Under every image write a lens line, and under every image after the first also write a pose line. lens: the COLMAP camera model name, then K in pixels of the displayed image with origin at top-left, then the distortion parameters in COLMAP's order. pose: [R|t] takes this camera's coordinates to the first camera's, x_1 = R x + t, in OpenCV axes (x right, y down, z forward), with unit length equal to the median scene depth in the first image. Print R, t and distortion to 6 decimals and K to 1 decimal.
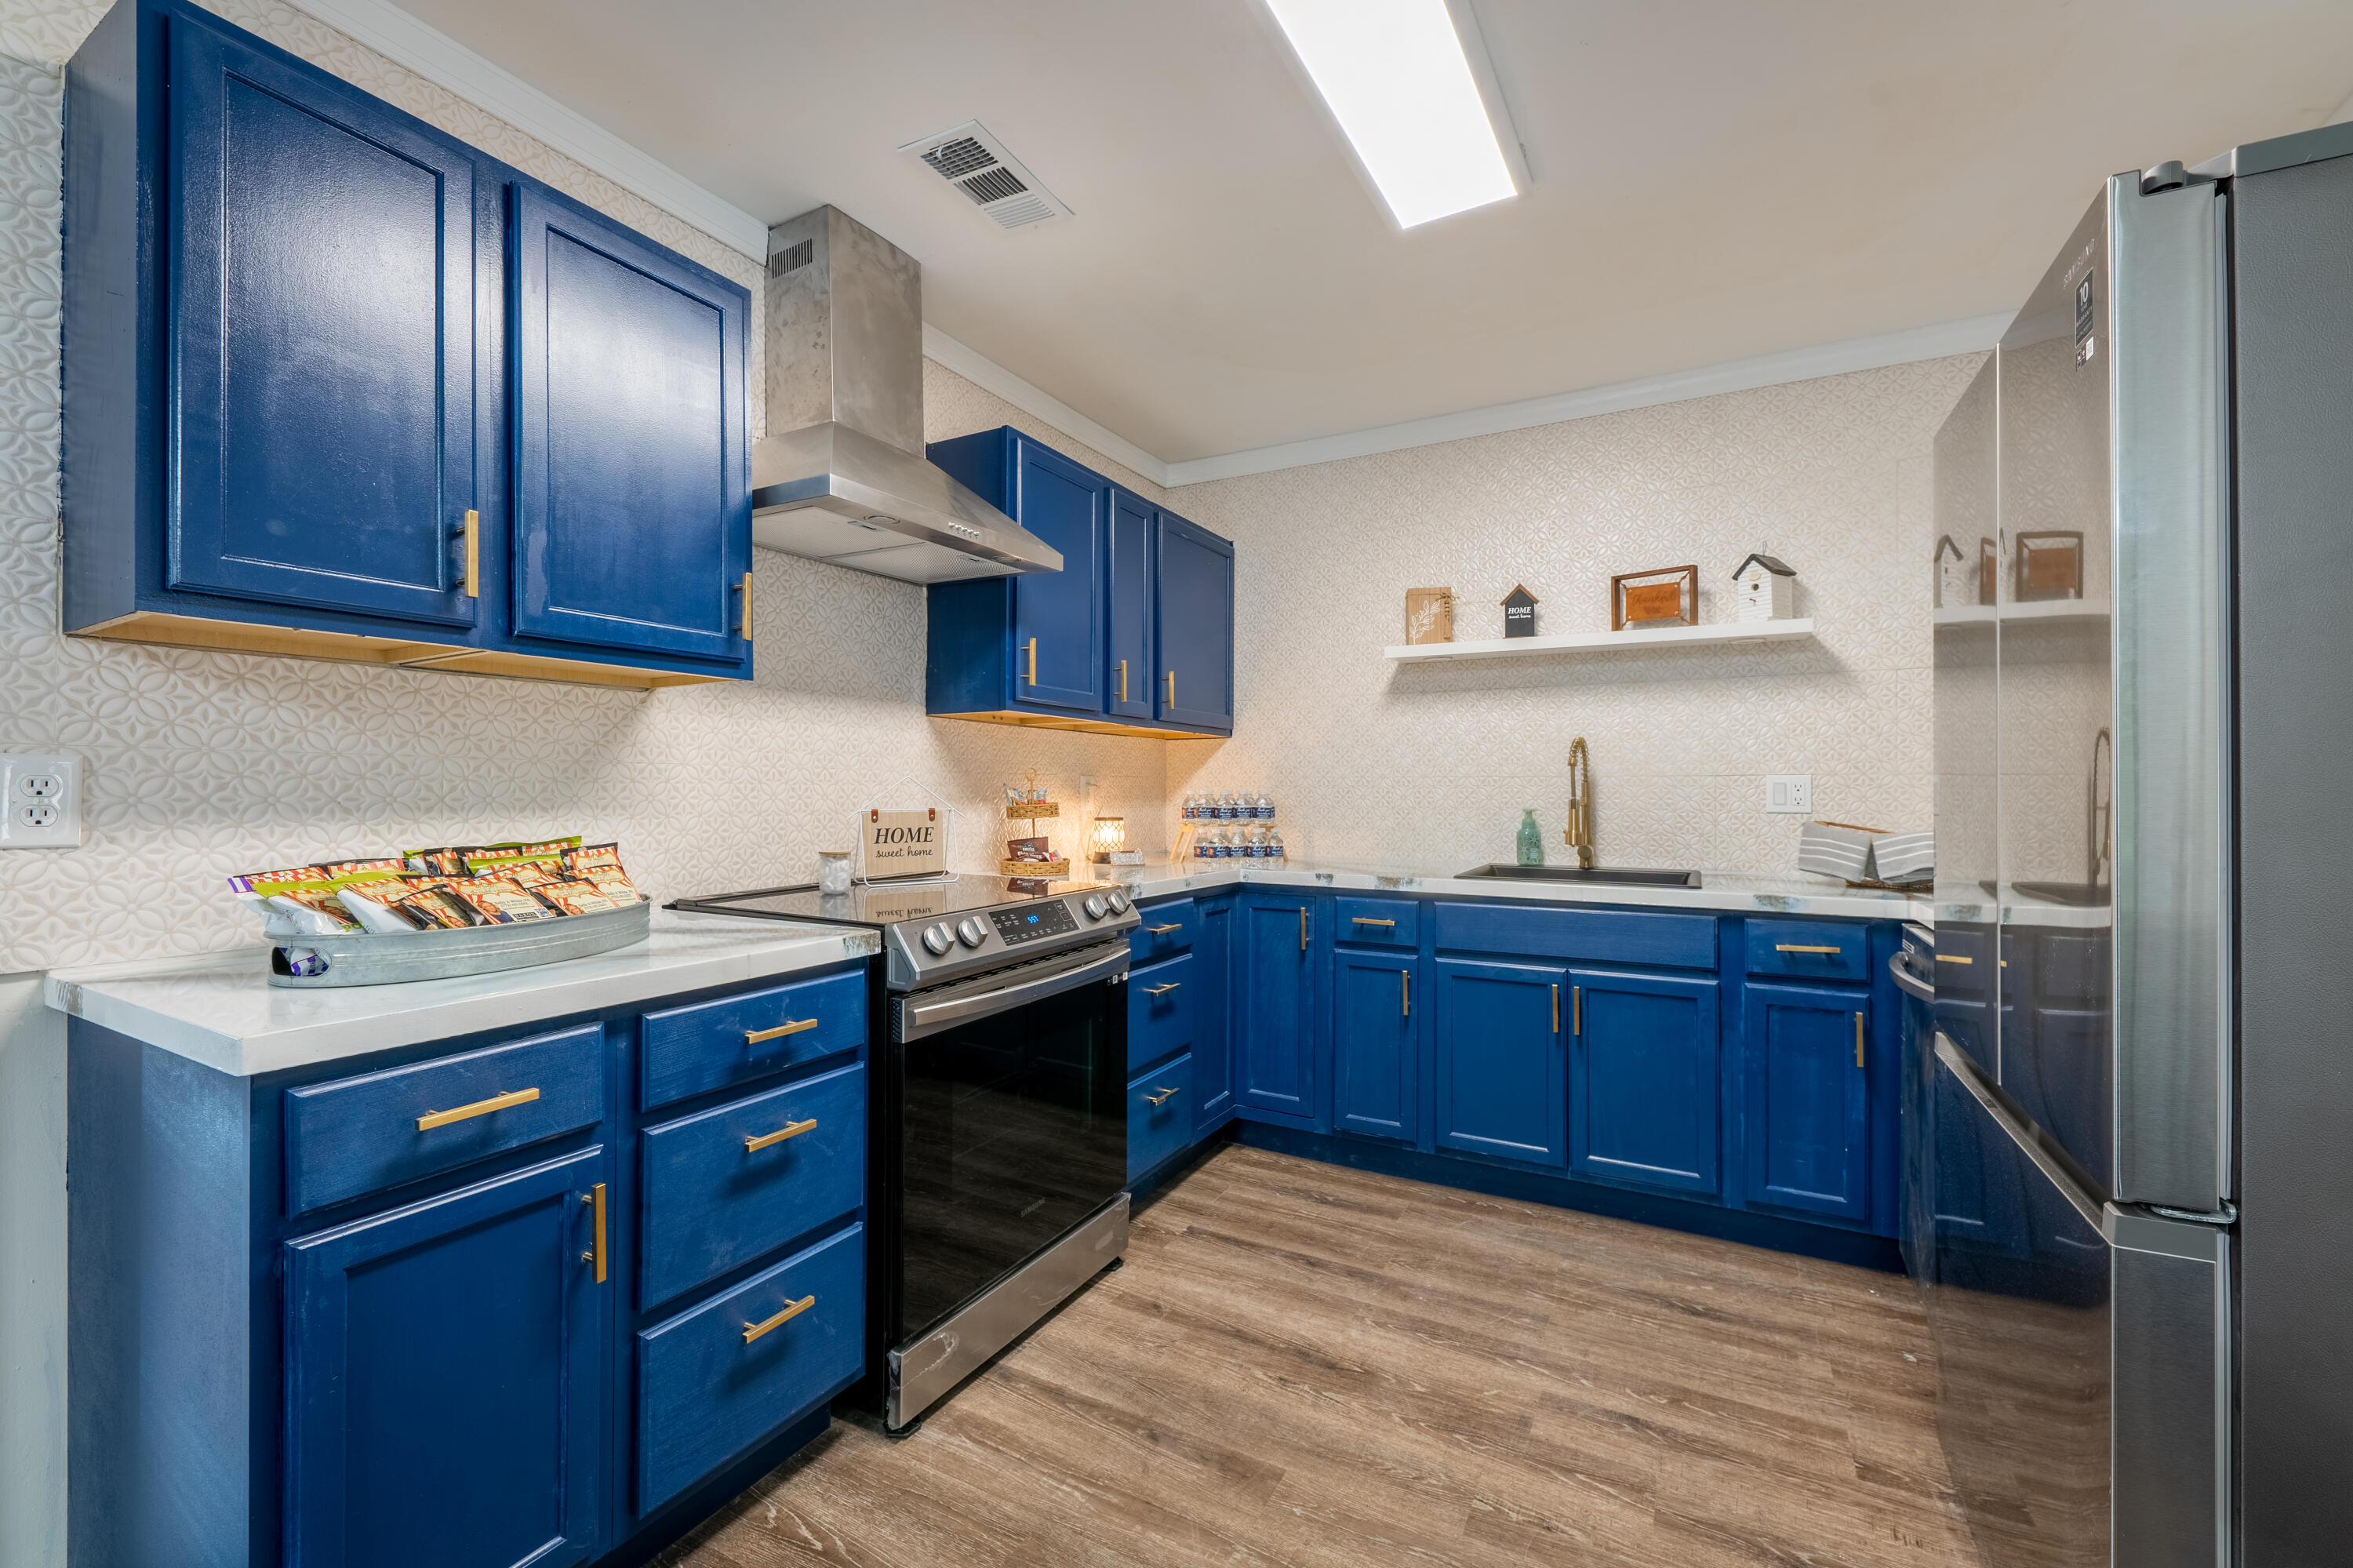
lens RADIAL K [[1003.5, 0, 1176.5], [0, 1003.5, 784.0], [0, 0, 1]] dist [0.081660, -0.000010]
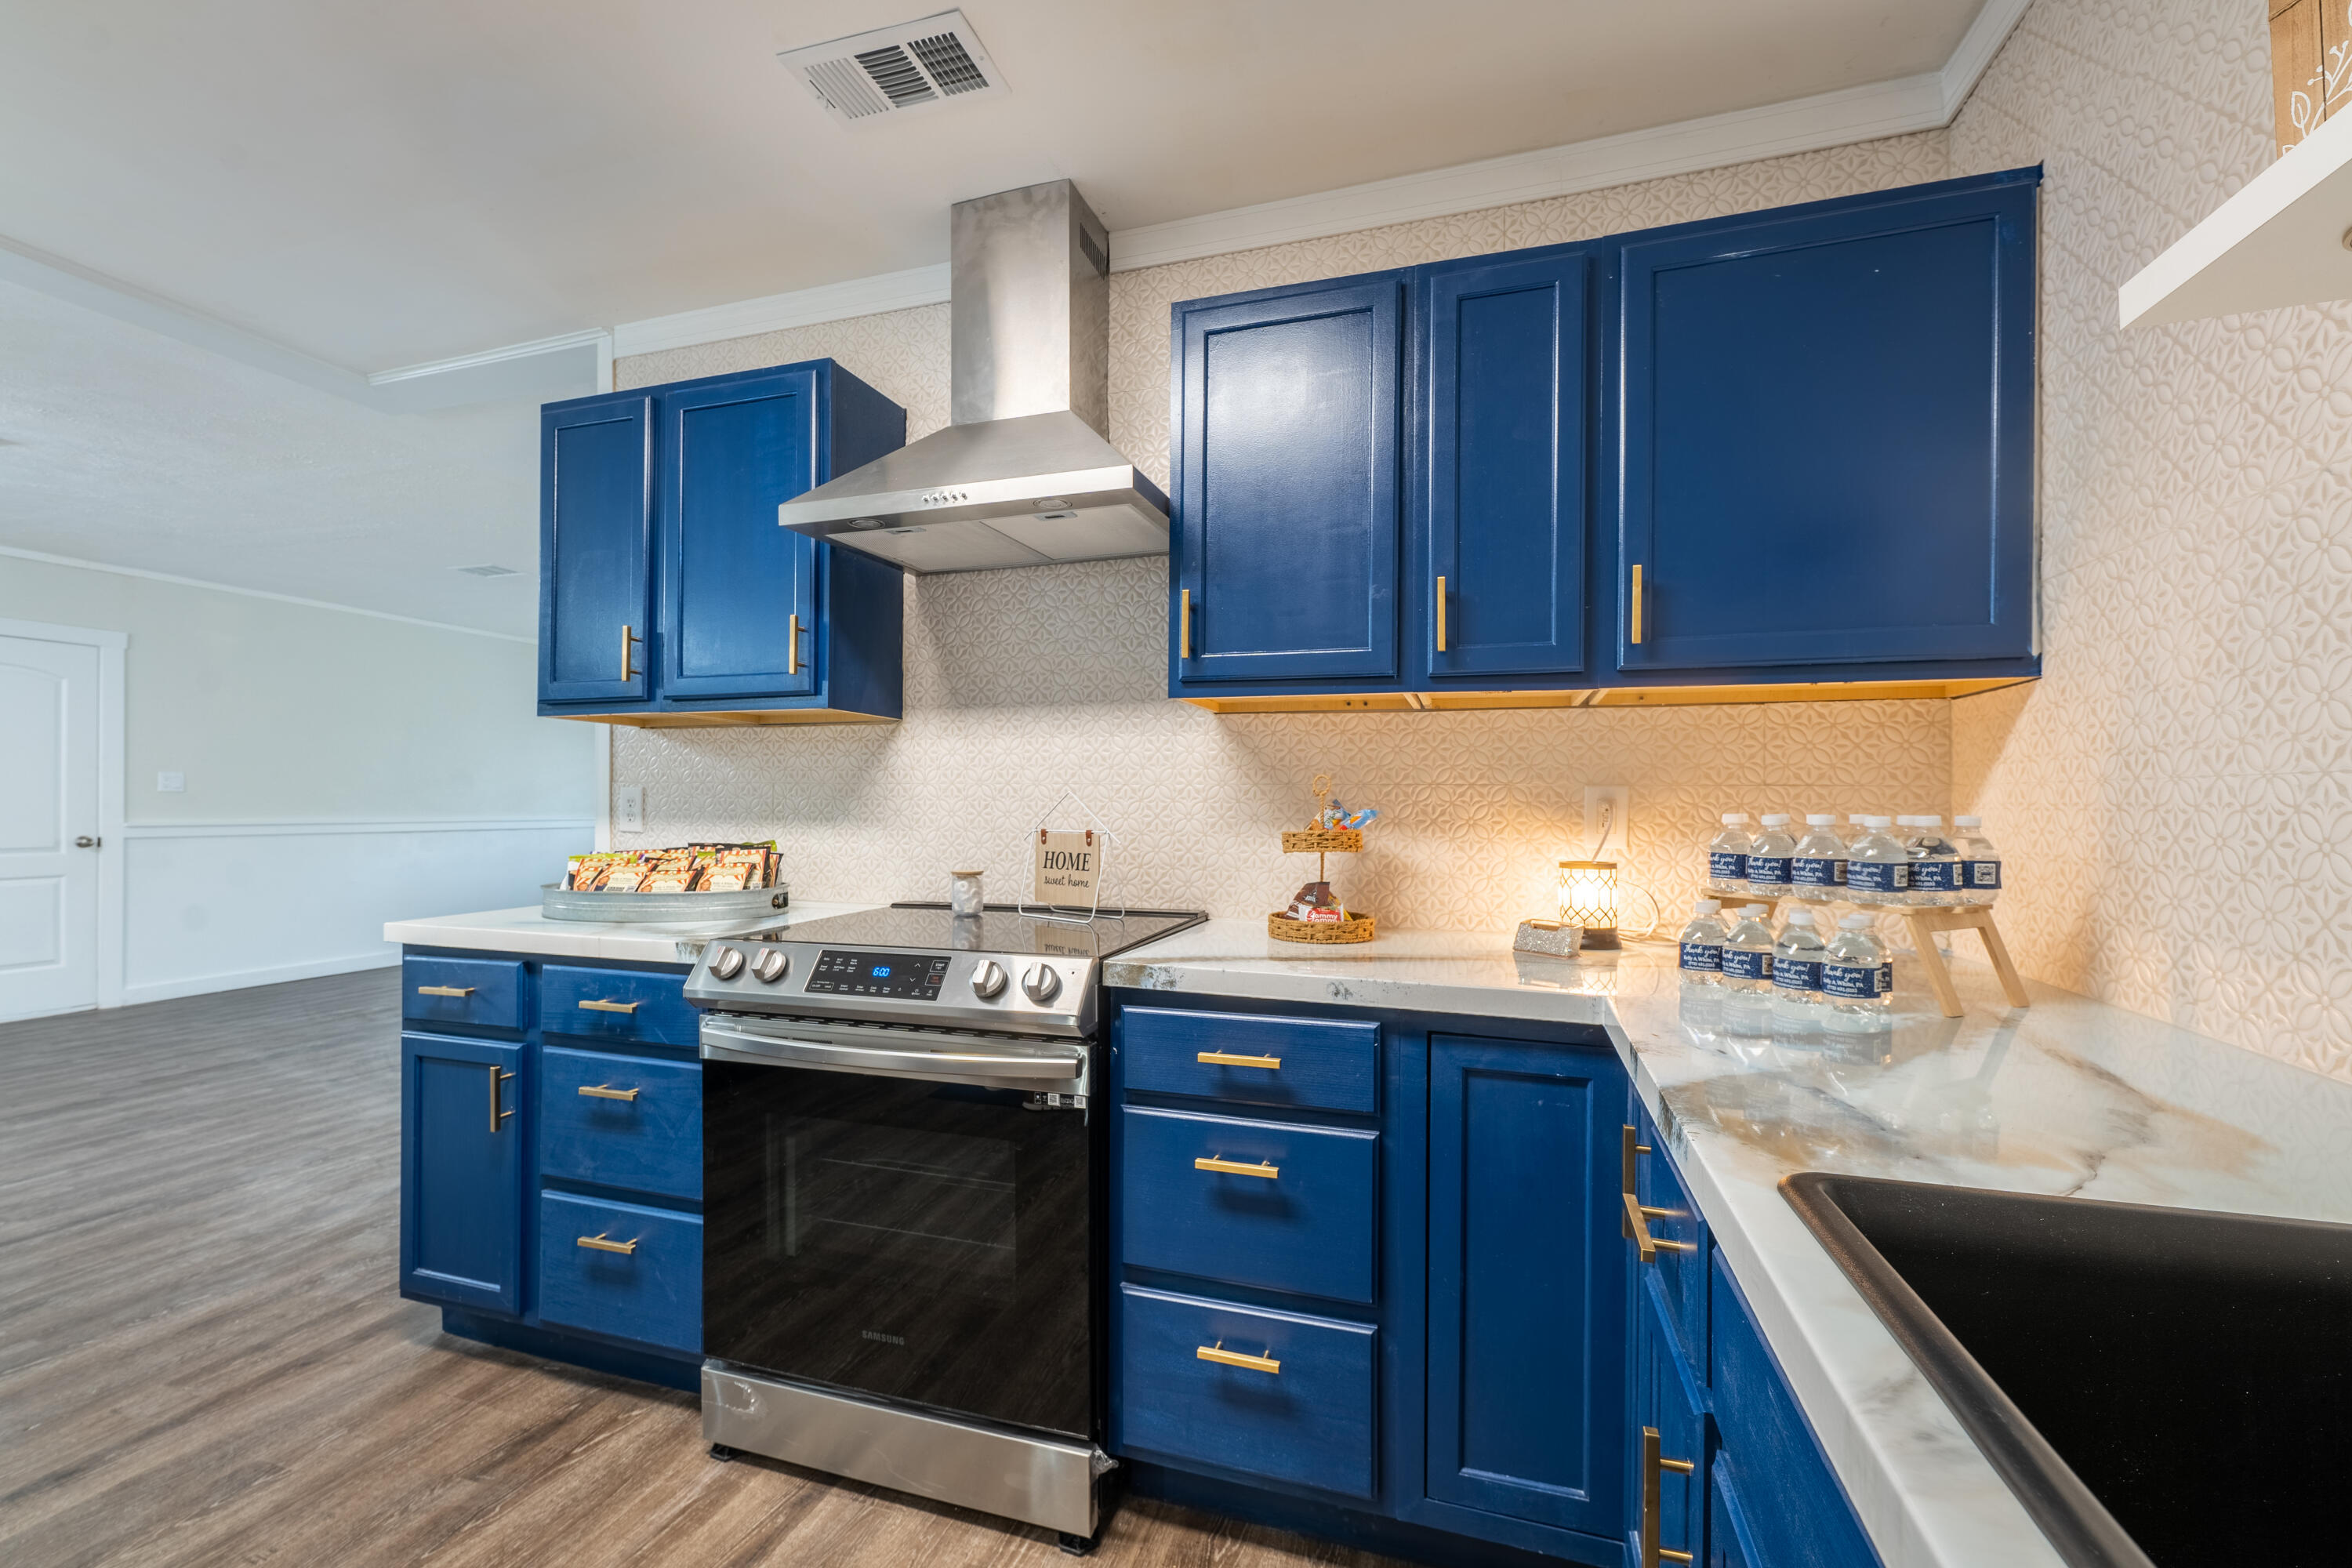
lens RADIAL K [[970.2, 0, 1176.2], [0, 970.2, 807.6], [0, 0, 1]] dist [-0.000362, -0.000031]
pose [[0.184894, -0.002683, -0.982755, 0.486632], [-0.005616, 0.999977, -0.003787, 0.007654], [0.982742, 0.006220, 0.184874, 0.836532]]
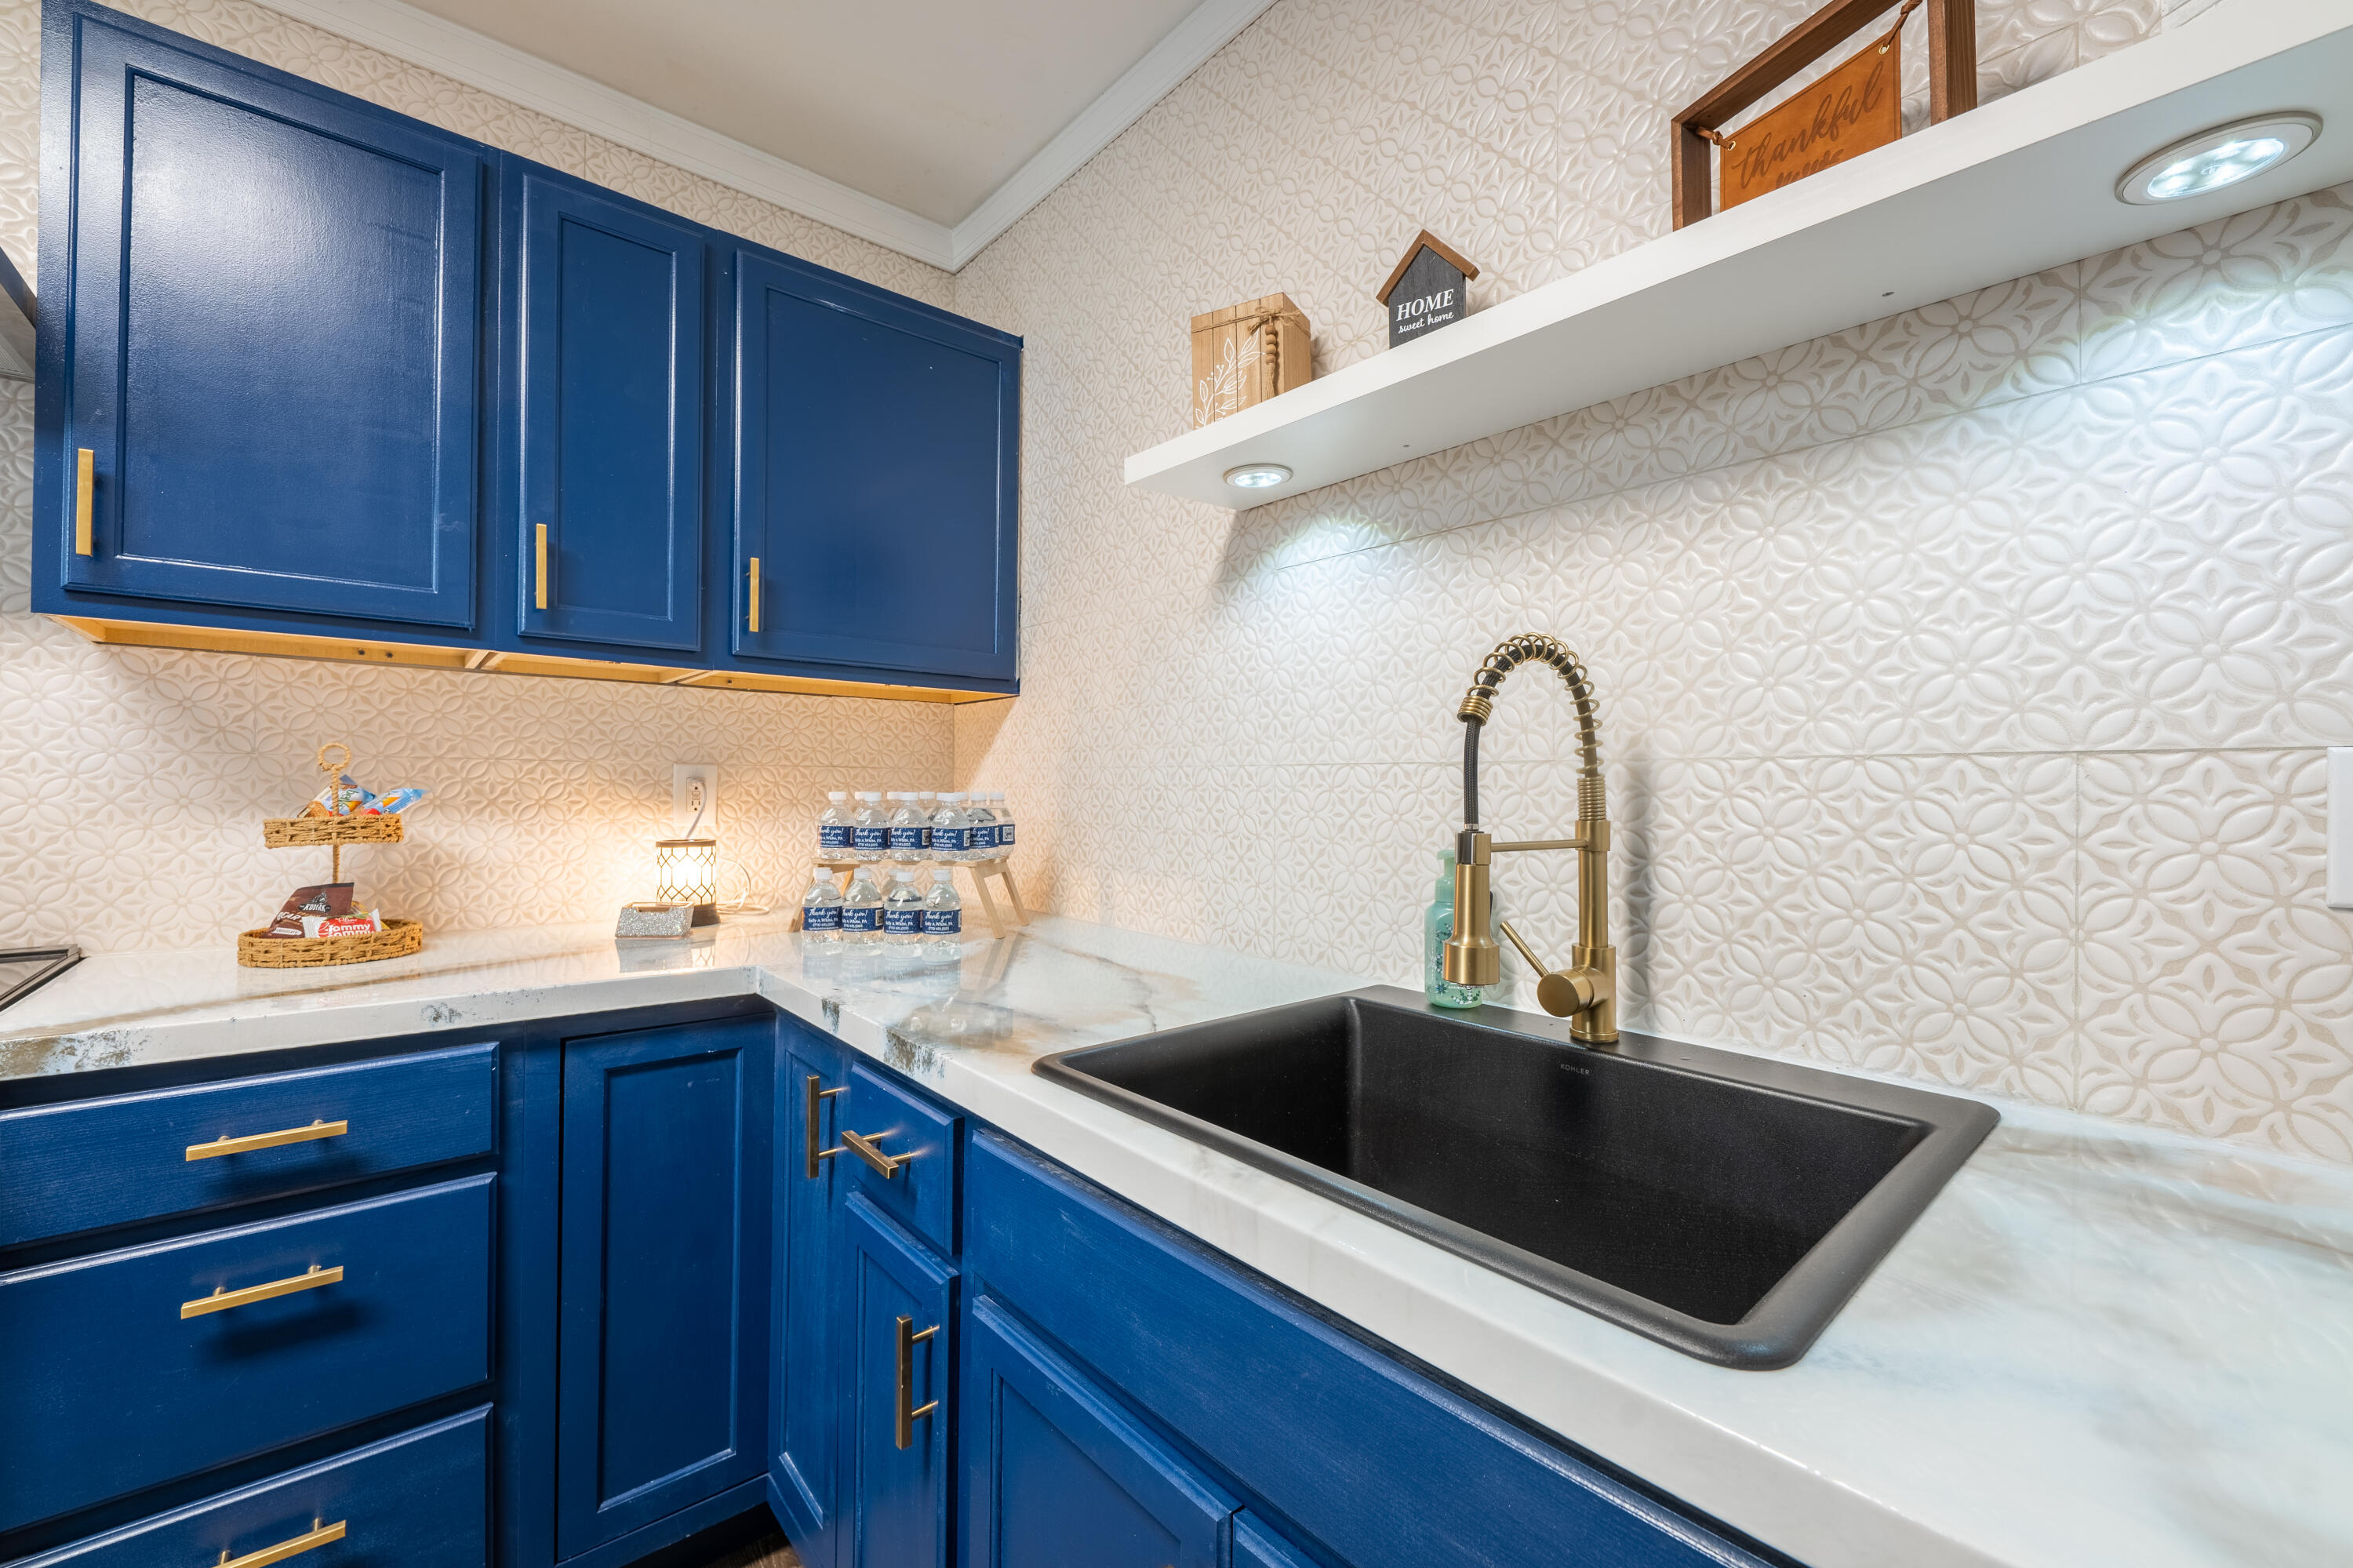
lens RADIAL K [[946.3, 0, 1176.8], [0, 946.3, 788.8], [0, 0, 1]] dist [-0.000045, -0.003261]
pose [[0.933145, -0.000037, -0.359501, 0.437423], [-0.000985, 0.999996, -0.002658, 0.006909], [0.359500, 0.002834, 0.933141, 0.755495]]
